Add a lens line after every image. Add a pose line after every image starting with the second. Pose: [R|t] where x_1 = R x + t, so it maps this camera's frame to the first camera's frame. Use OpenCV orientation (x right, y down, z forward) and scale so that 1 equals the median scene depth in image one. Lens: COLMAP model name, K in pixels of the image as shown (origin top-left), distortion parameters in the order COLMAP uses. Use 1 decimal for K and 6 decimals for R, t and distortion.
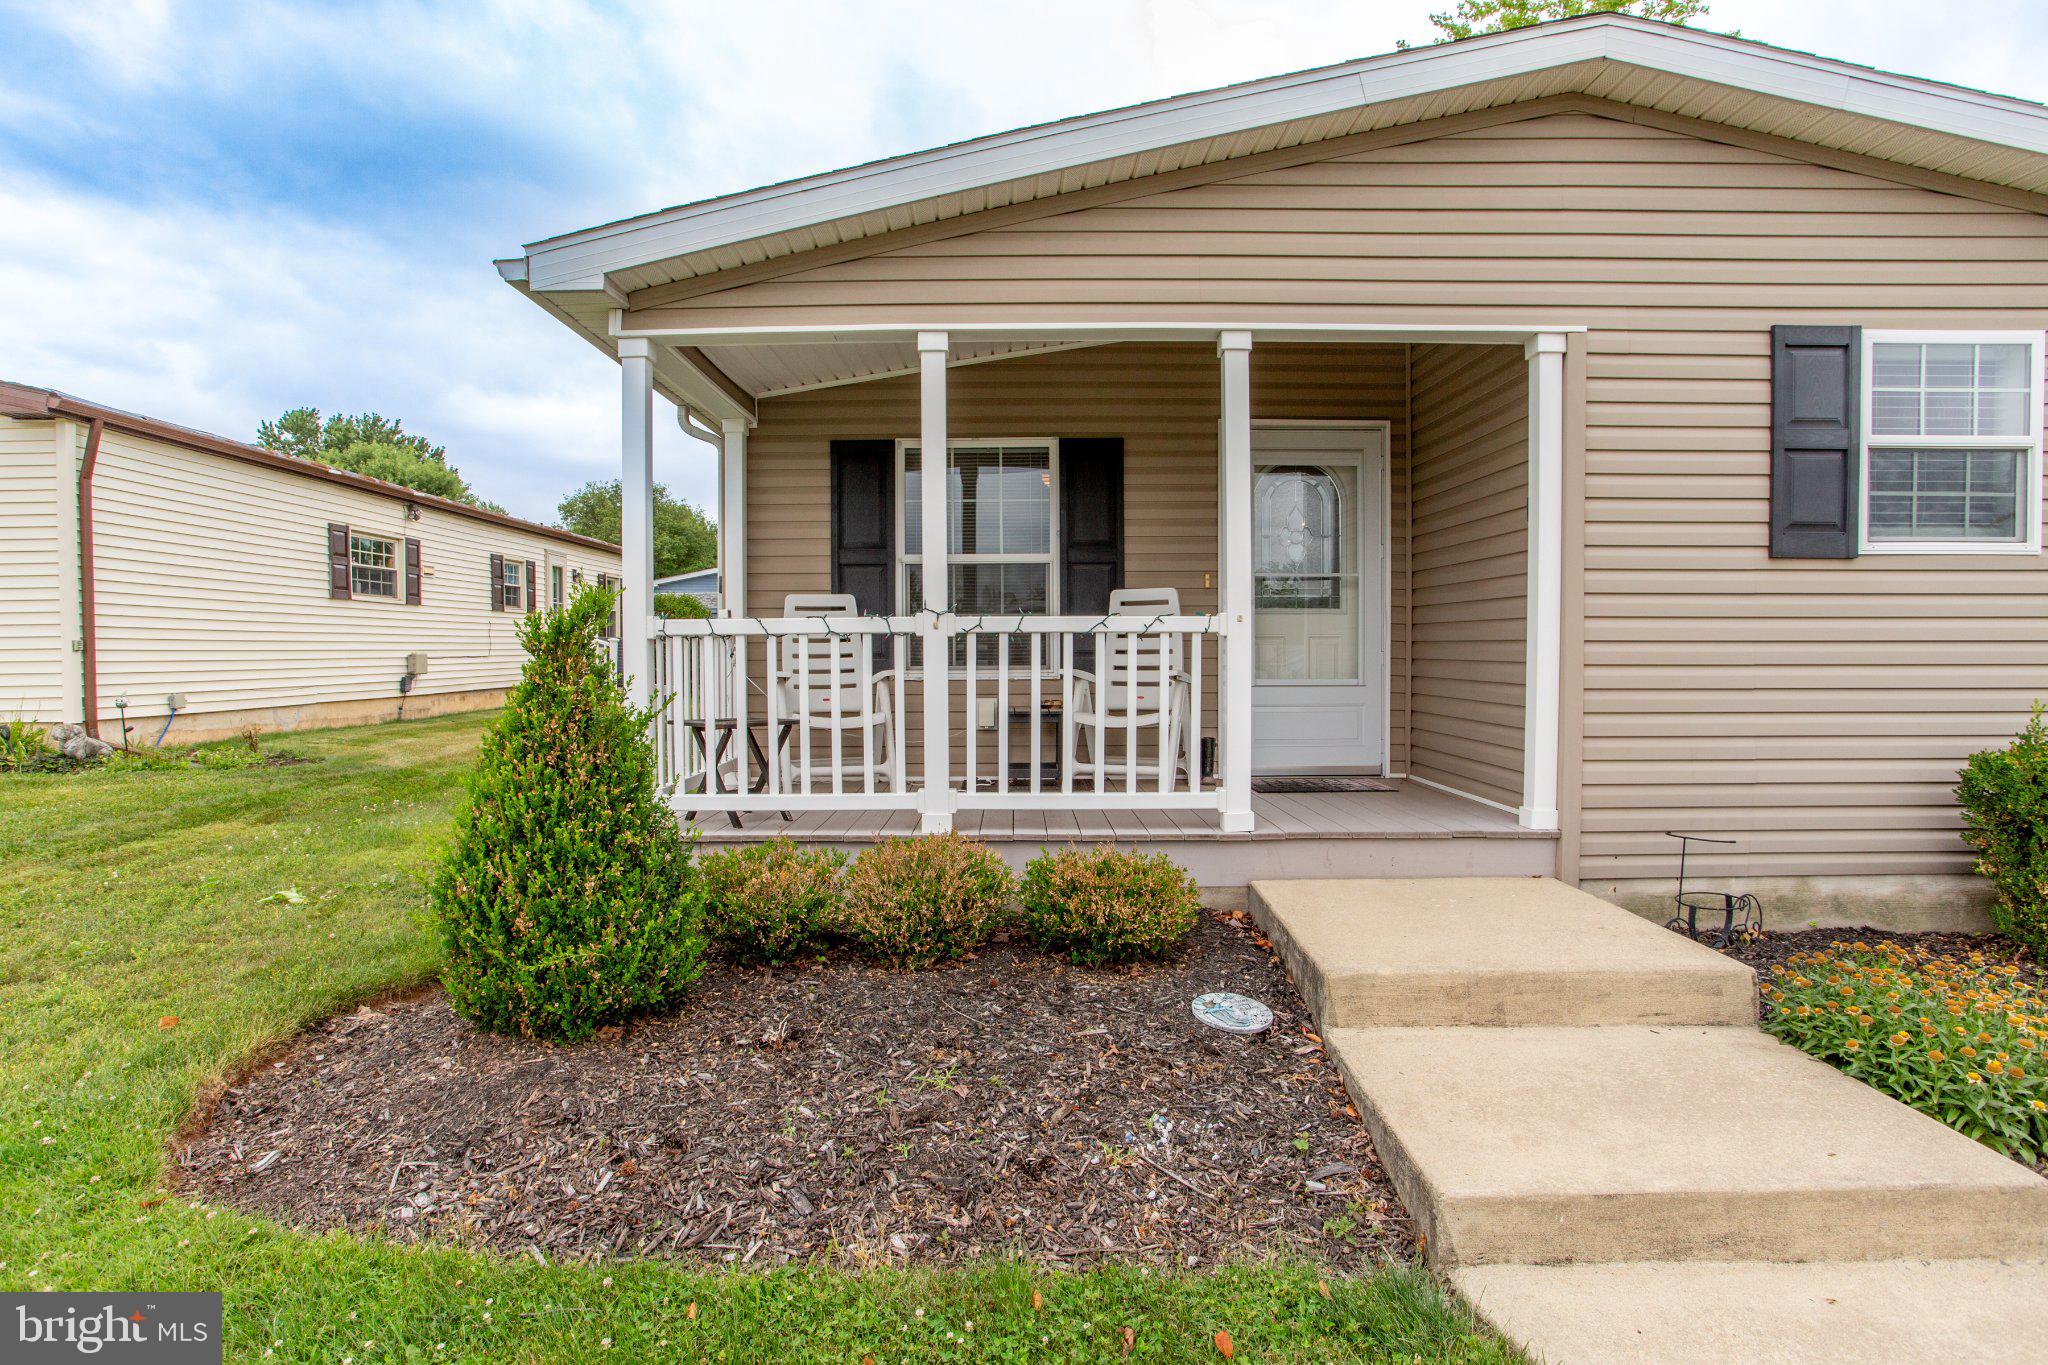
lens RADIAL K [[1131.7, 0, 1019.0], [0, 1131.7, 674.6], [0, 0, 1]] dist [-0.026894, 0.000246]
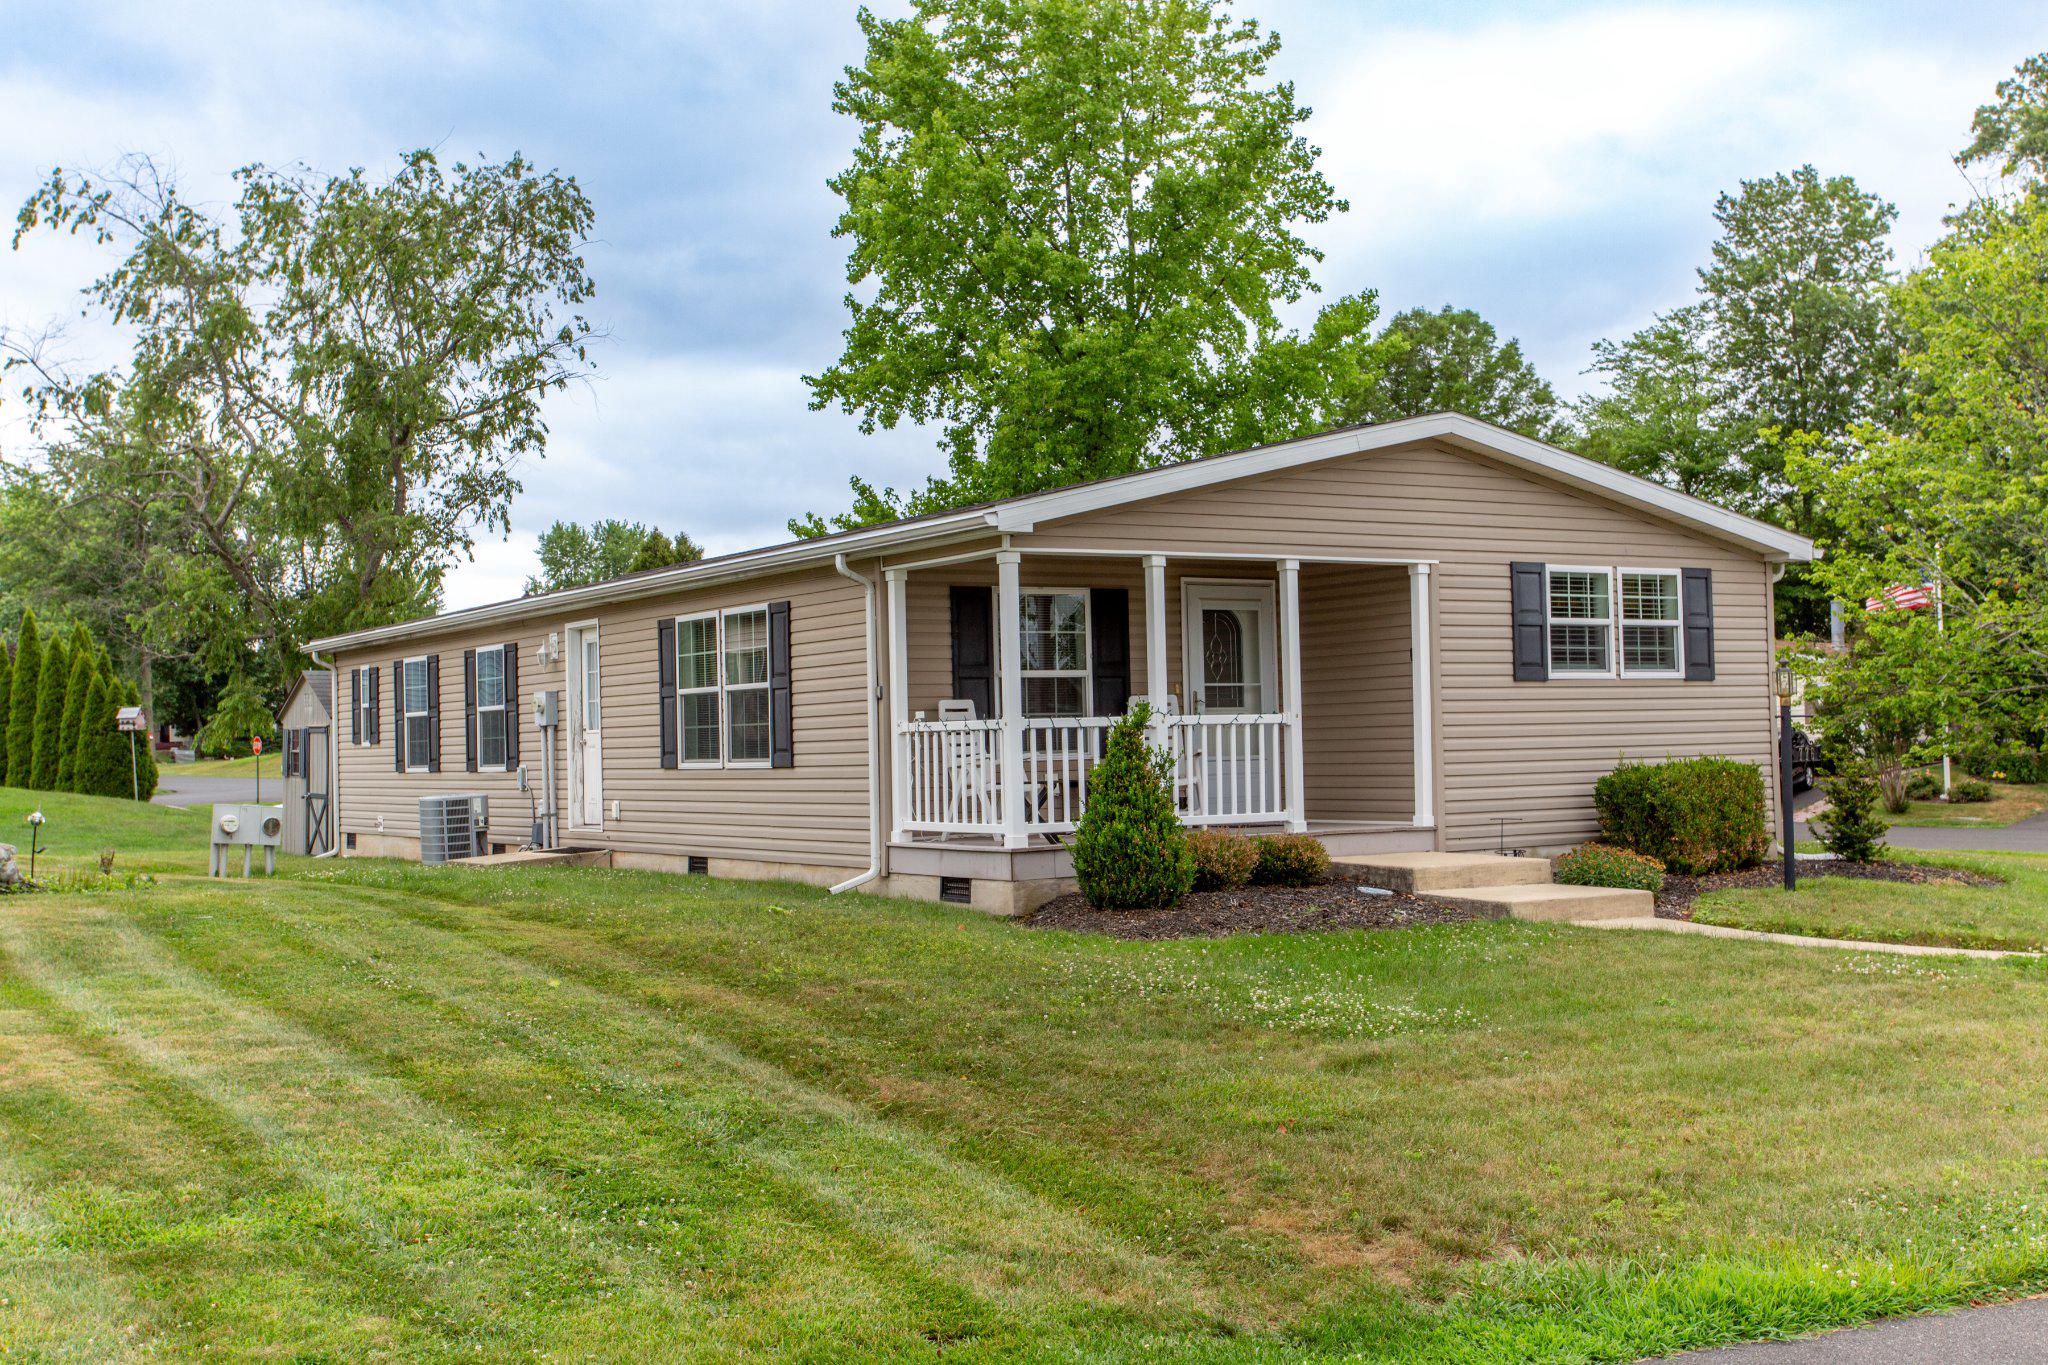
lens RADIAL K [[2300.7, 0, 1024.0], [0, 2300.7, 682.5], [0, 0, 1]] dist [-0.001465, -0.000167]
pose [[0.843363, 0.001977, 0.537341, -2.146152], [0.035764, 0.997569, -0.059802, 0.104171], [-0.536153, 0.069653, 0.841242, -1.862281]]
